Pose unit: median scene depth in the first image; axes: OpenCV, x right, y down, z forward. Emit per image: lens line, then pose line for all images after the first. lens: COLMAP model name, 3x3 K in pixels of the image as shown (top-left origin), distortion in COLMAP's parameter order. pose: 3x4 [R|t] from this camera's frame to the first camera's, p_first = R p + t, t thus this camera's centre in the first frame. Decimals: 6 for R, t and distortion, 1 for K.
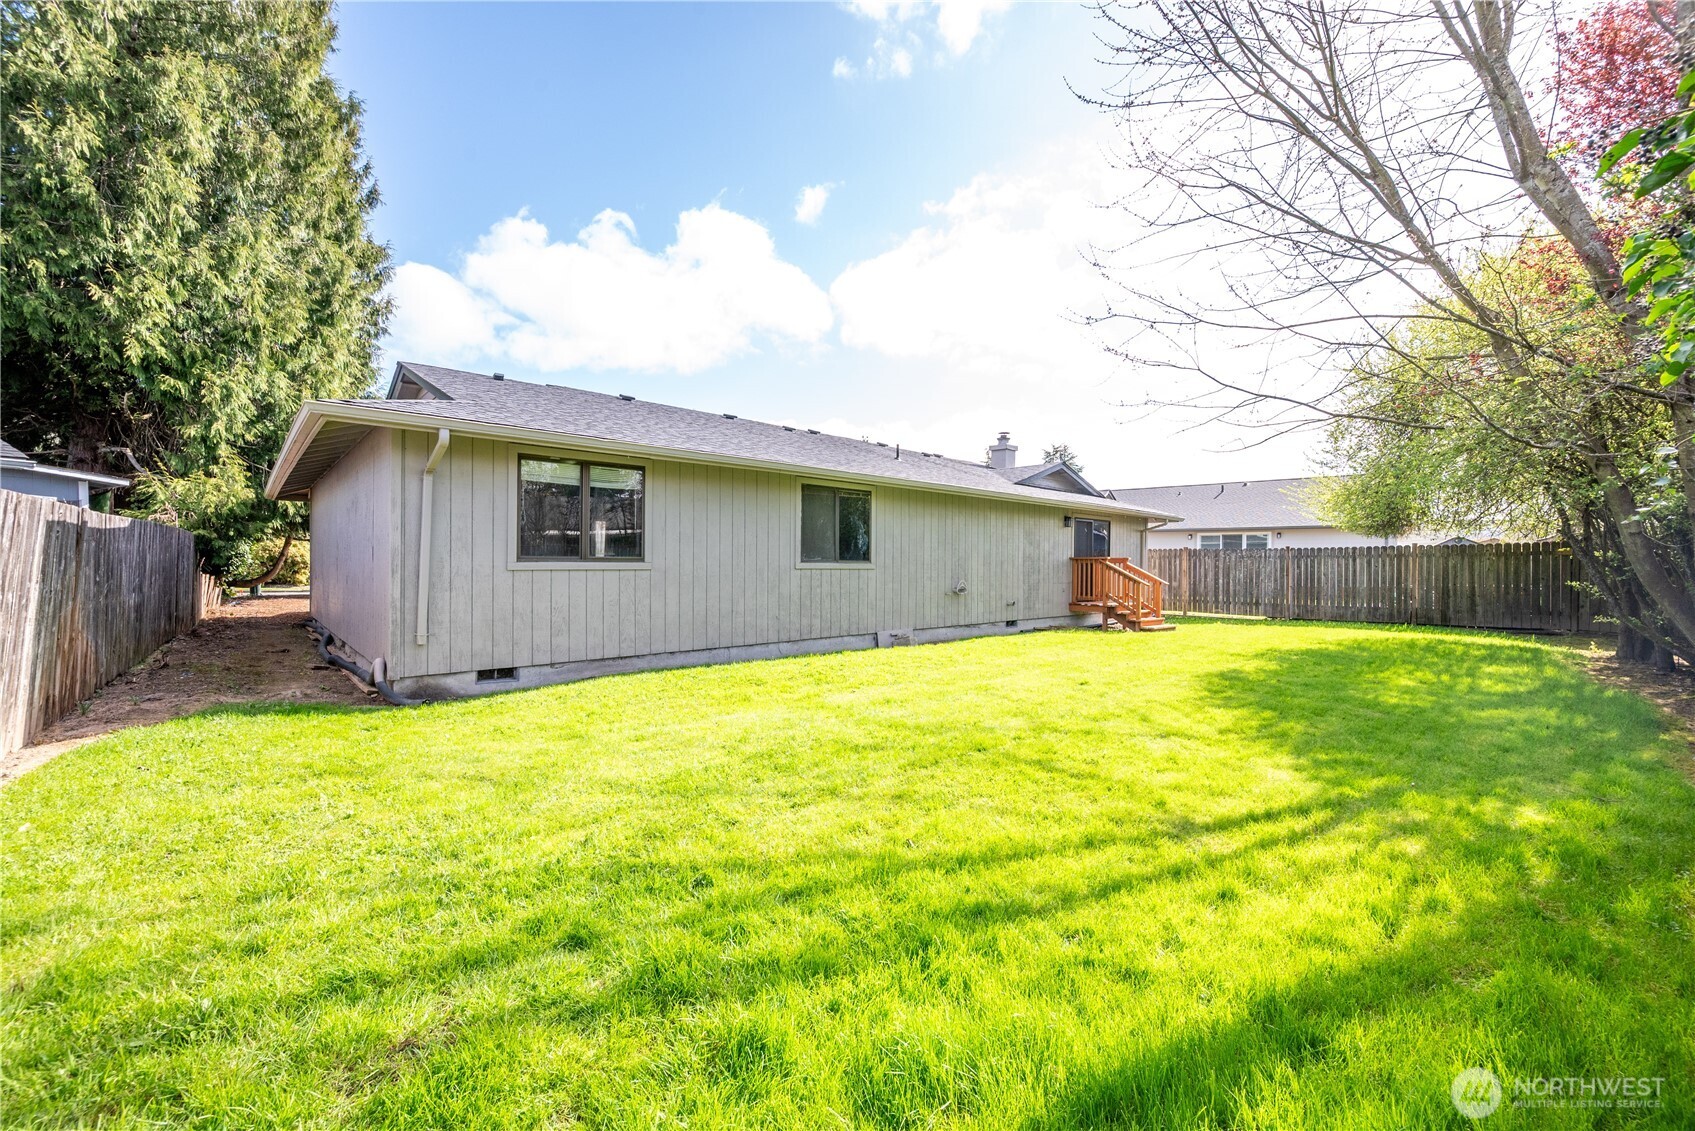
lens RADIAL K [[664.6, 0, 846.4], [0, 664.6, 568.1], [0, 0, 1]] dist [-0.012424, 0.000121]
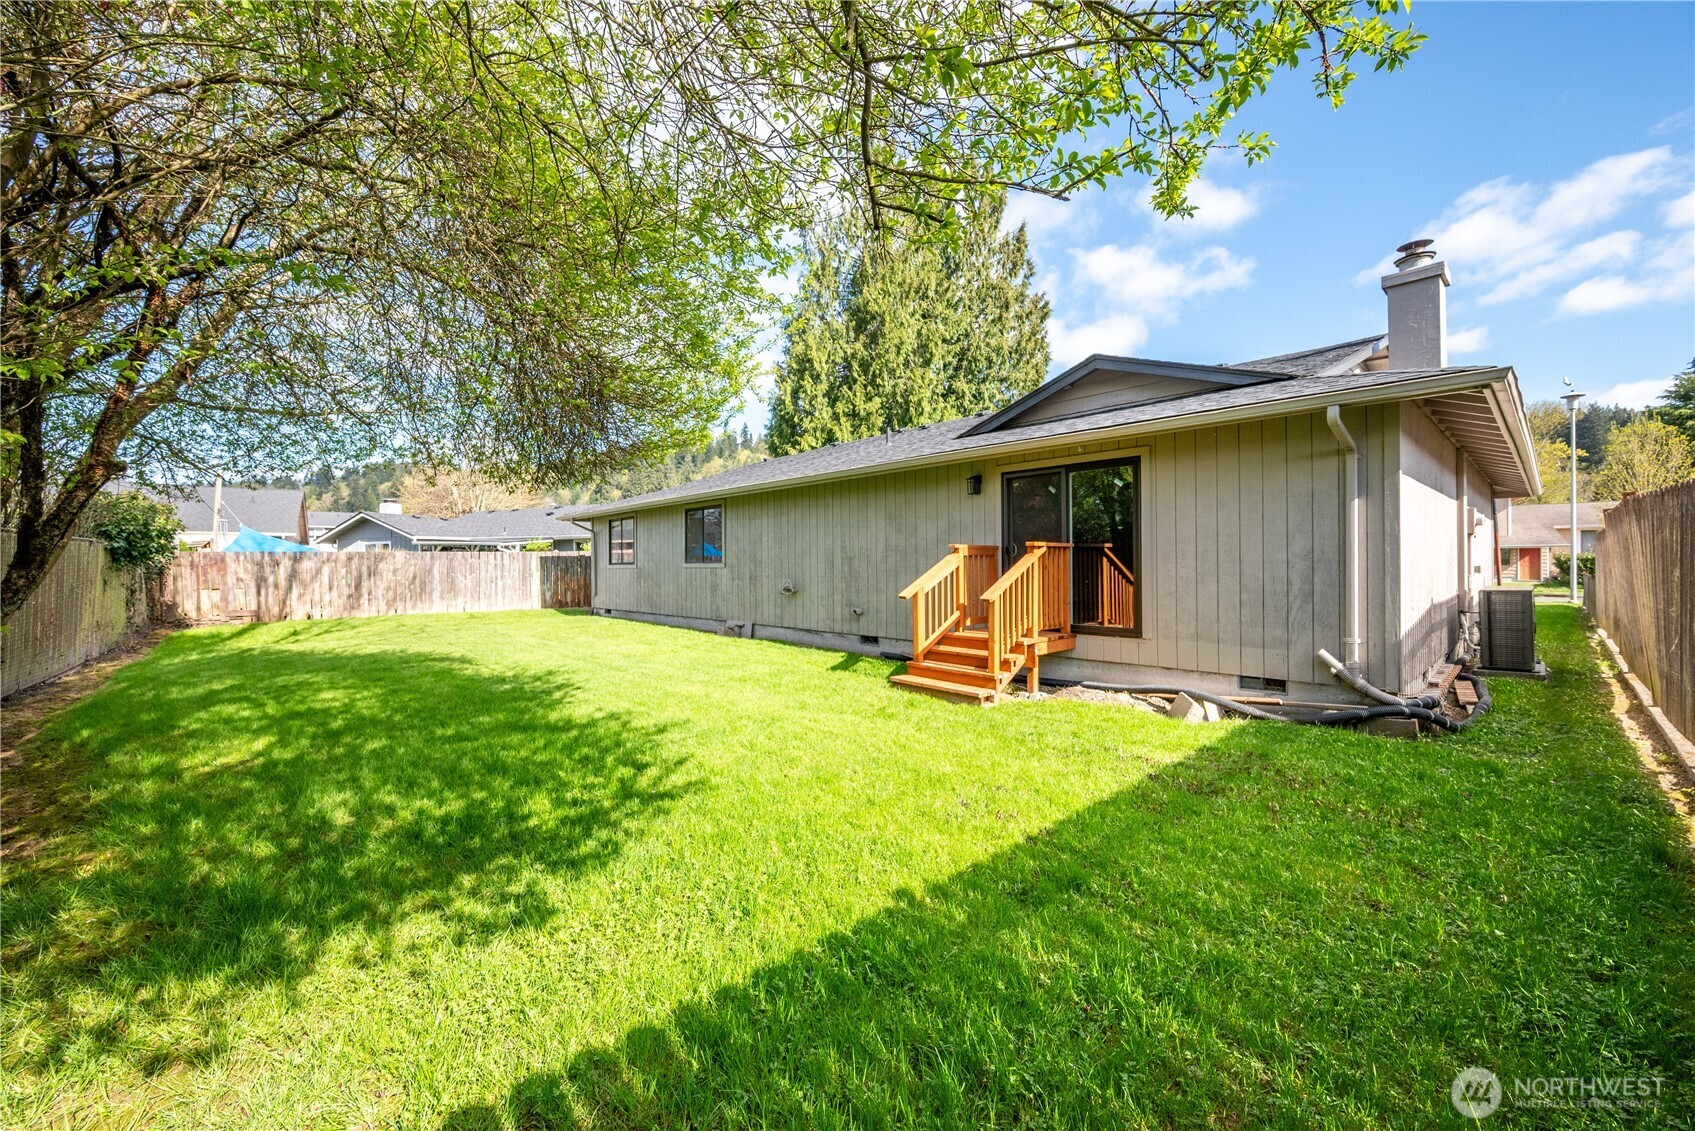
lens RADIAL K [[664.6, 0, 850.2], [0, 664.6, 563.1], [0, 0, 1]] dist [-0.012424, 0.000121]
pose [[0.024594, 0.000145, -0.999698, 1.088024], [0.017240, 0.999851, 0.000569, -0.004403], [0.999549, -0.017249, 0.024588, 1.030956]]
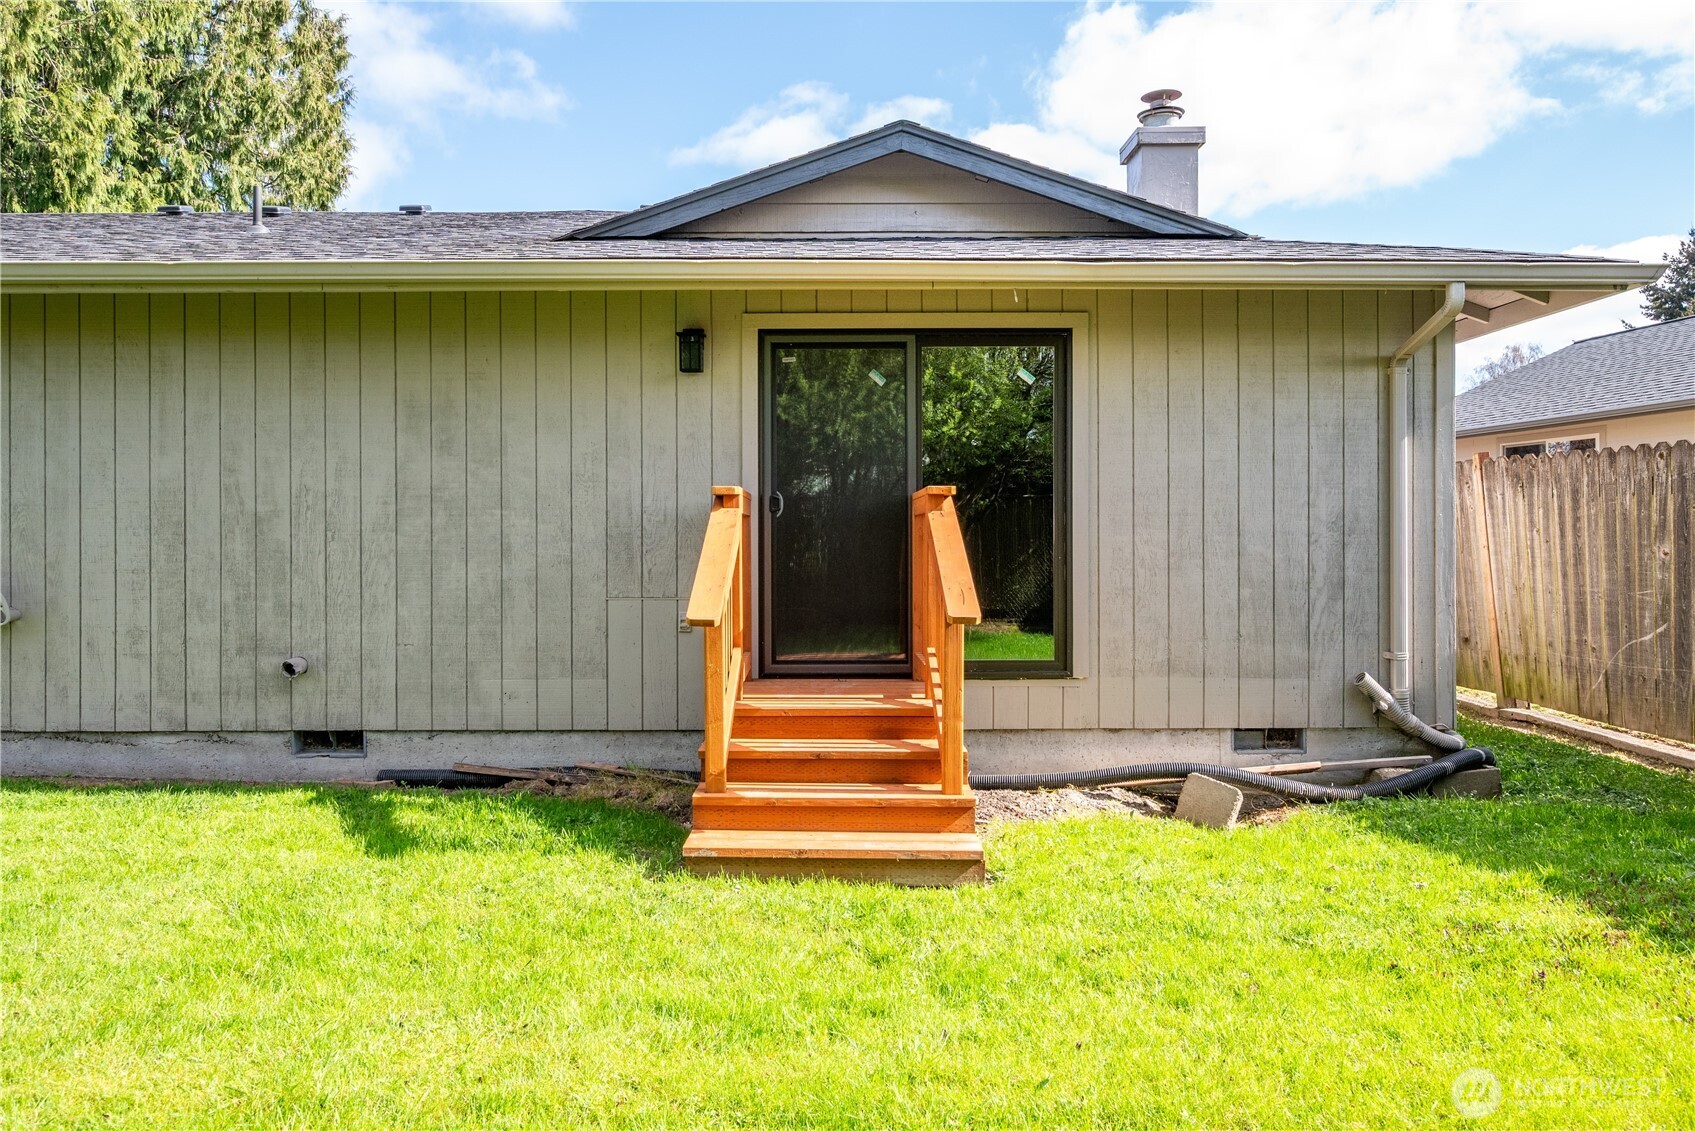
lens RADIAL K [[1109.7, 0, 877.9], [0, 1109.7, 527.2], [0, 0, 1]] dist [0.004898, 0.004938]
pose [[0.752085, -0.004919, -0.659048, 0.785547], [0.007244, 0.999973, 0.000802, -0.003874], [0.659027, -0.005378, 0.752100, 0.860253]]
